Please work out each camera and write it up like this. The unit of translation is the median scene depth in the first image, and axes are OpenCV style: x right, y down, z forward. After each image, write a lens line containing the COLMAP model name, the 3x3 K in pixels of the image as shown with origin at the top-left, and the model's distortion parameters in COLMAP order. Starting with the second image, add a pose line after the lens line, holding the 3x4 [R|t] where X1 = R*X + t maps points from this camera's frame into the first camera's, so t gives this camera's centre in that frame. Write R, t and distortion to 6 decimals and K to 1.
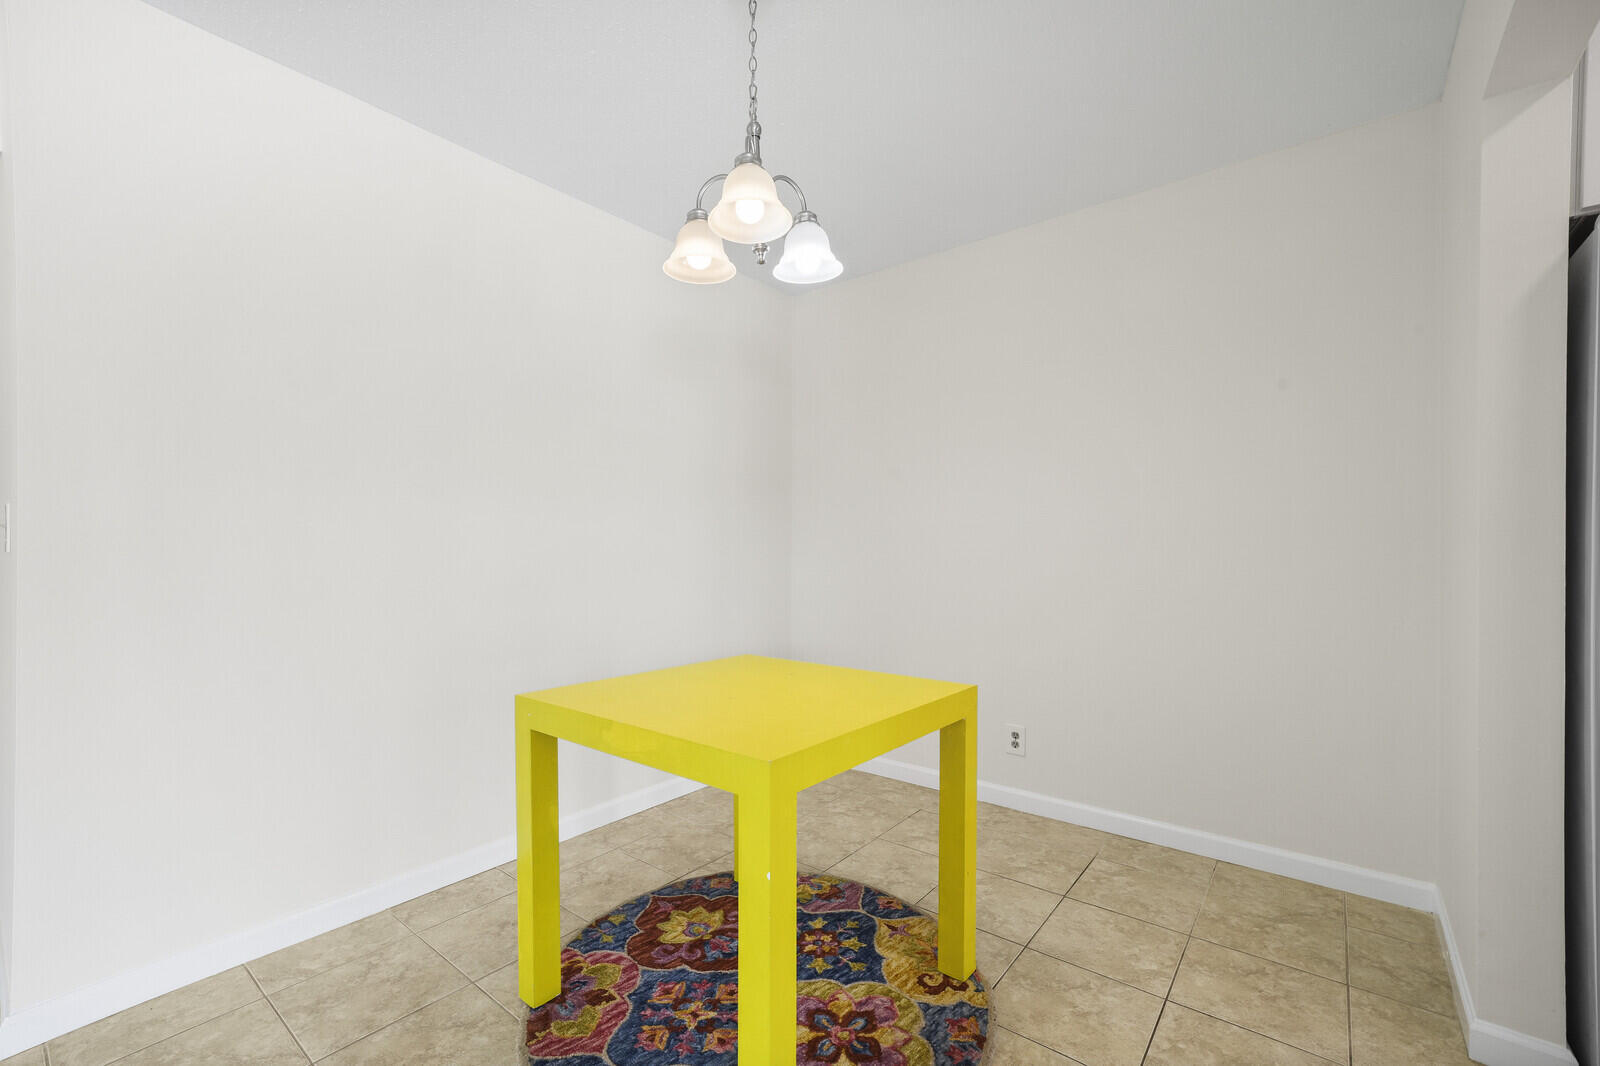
lens RADIAL K [[674.1, 0, 790.4], [0, 674.1, 562.7], [0, 0, 1]] dist [-0.001397, -0.000023]
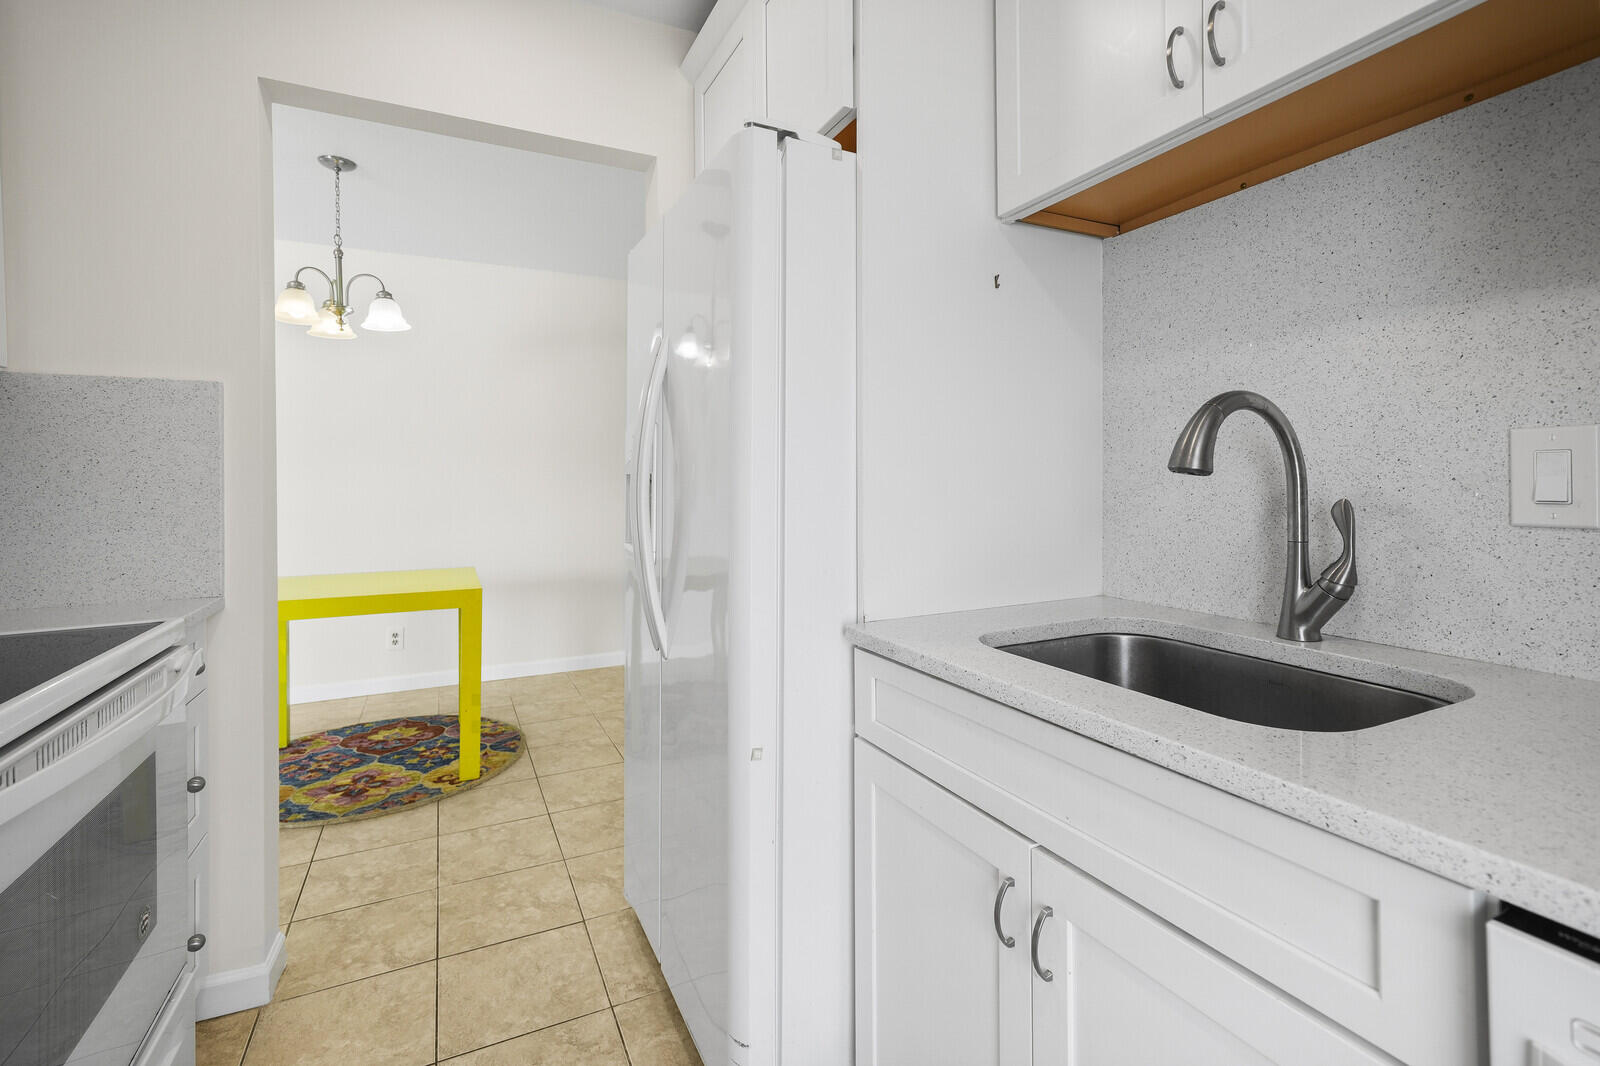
lens RADIAL K [[722.2, 0, 796.7], [0, 722.2, 488.5], [0, 0, 1]] dist [0.002843, 0.000633]
pose [[0.908772, -0.001262, -0.417291, 1.555584], [-0.004101, 0.999920, -0.011957, -0.020528], [0.417273, 0.012577, 0.908694, -0.165189]]
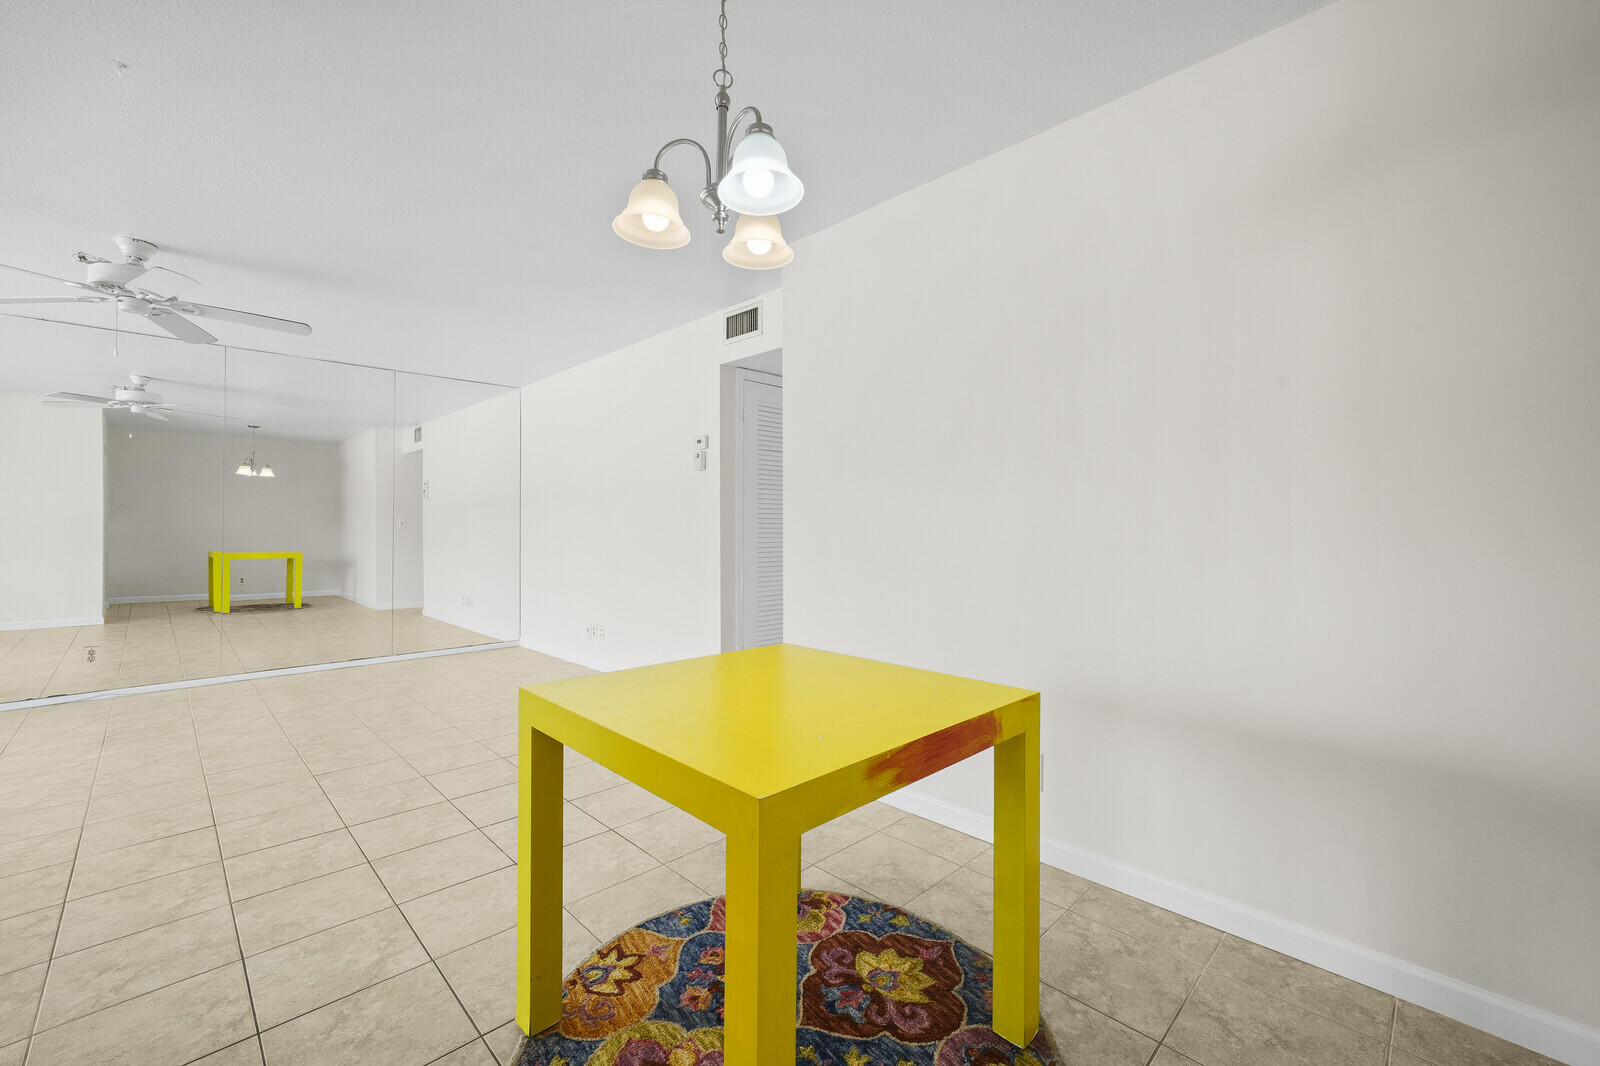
lens RADIAL K [[655.0, 0, 796.0], [0, 655.0, 521.1], [0, 0, 1]] dist [0.000782, 0.000103]
pose [[-0.114094, -0.005737, -0.993453, 0.760209], [-0.025682, 0.999666, -0.002823, -0.029940], [0.993138, 0.025192, -0.114204, 1.058947]]
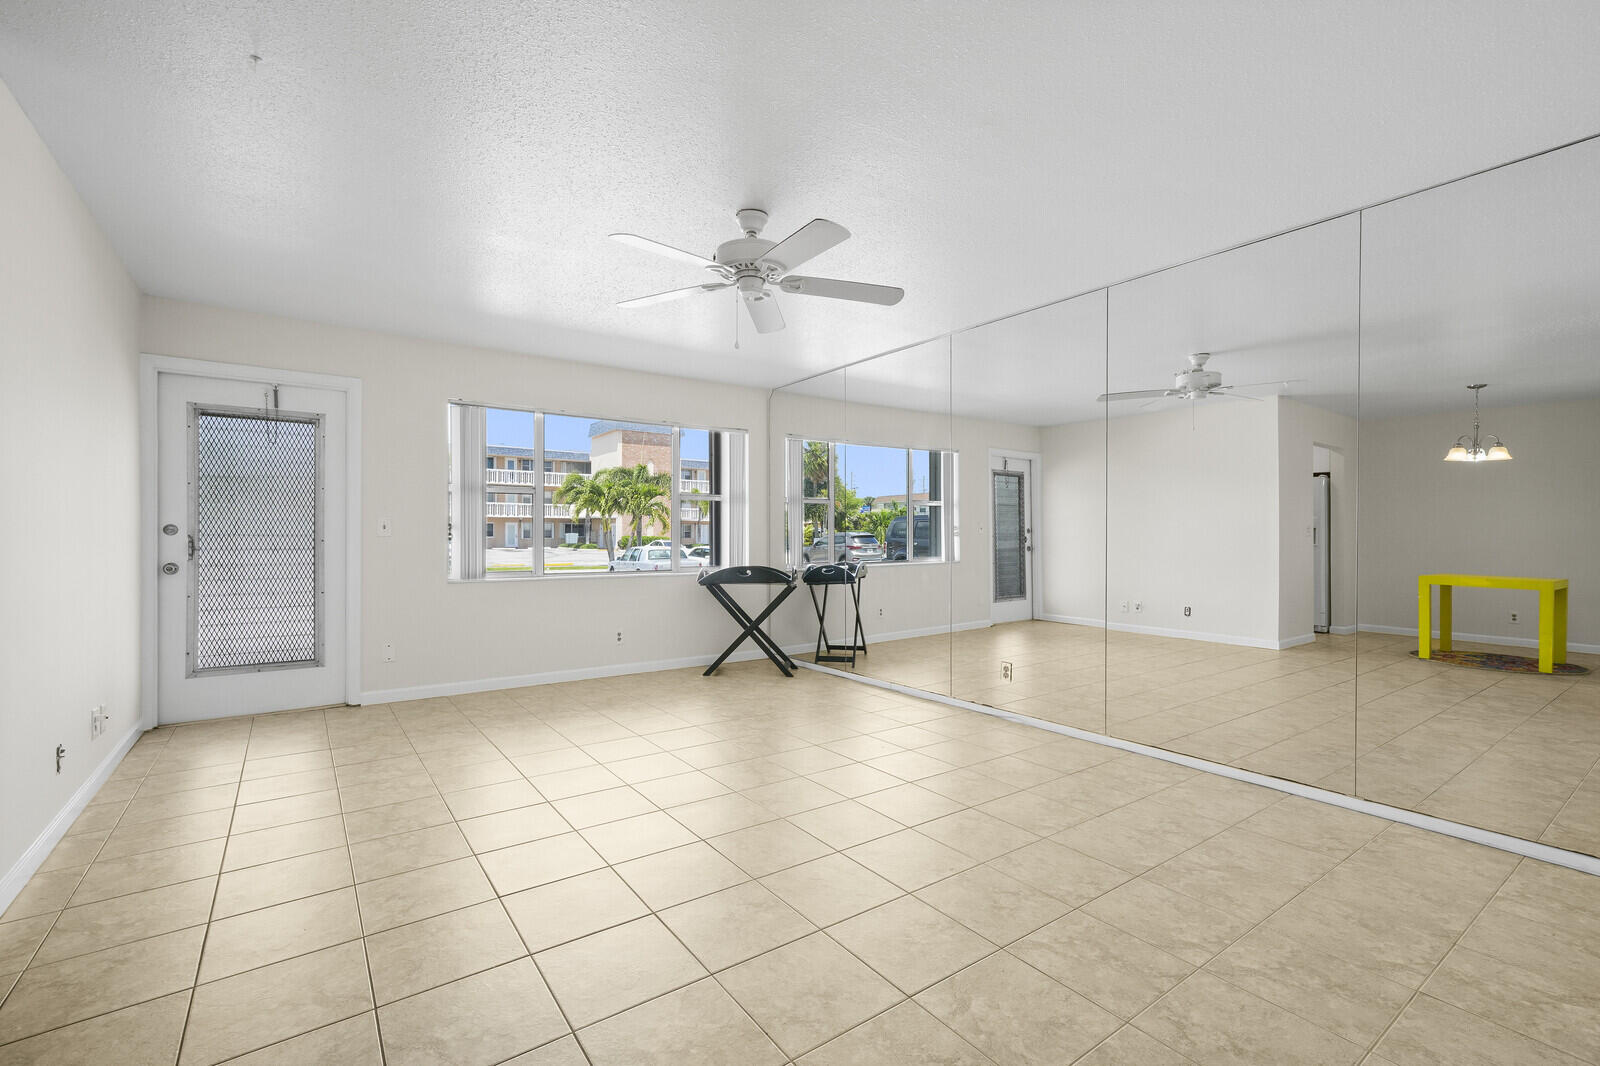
lens RADIAL K [[704.0, 0, 800.0], [0, 704.0, 533.0], [0, 0, 1]] dist [-0.000713, 0.000094]
pose [[-0.967851, -0.001326, 0.251521, -1.249094], [0.004694, 0.999717, 0.023333, -0.014020], [-0.251481, 0.023763, -0.967570, 0.742696]]
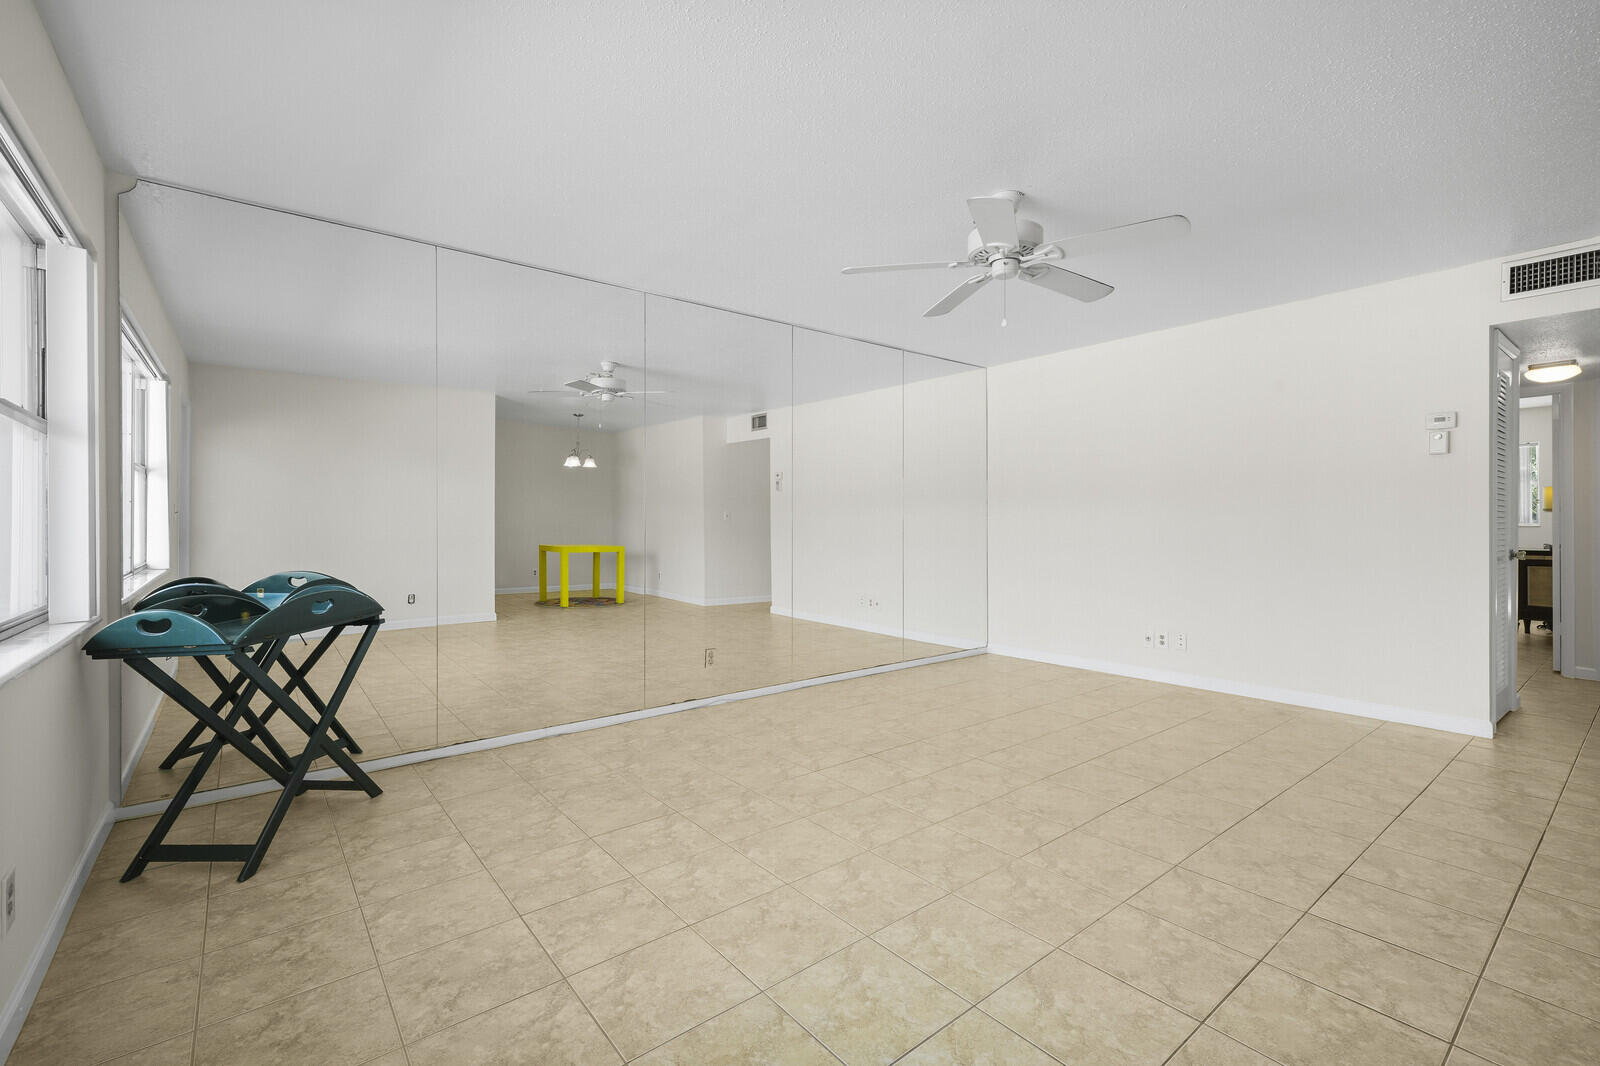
lens RADIAL K [[710.2, 0, 785.6], [0, 710.2, 510.5], [0, 0, 1]] dist [0.007523, -0.000248]
pose [[-0.222305, -0.010177, -0.974924, 0.988486], [-0.025652, 0.999660, -0.004586, 0.020375], [0.974640, 0.023989, -0.222491, -0.966097]]
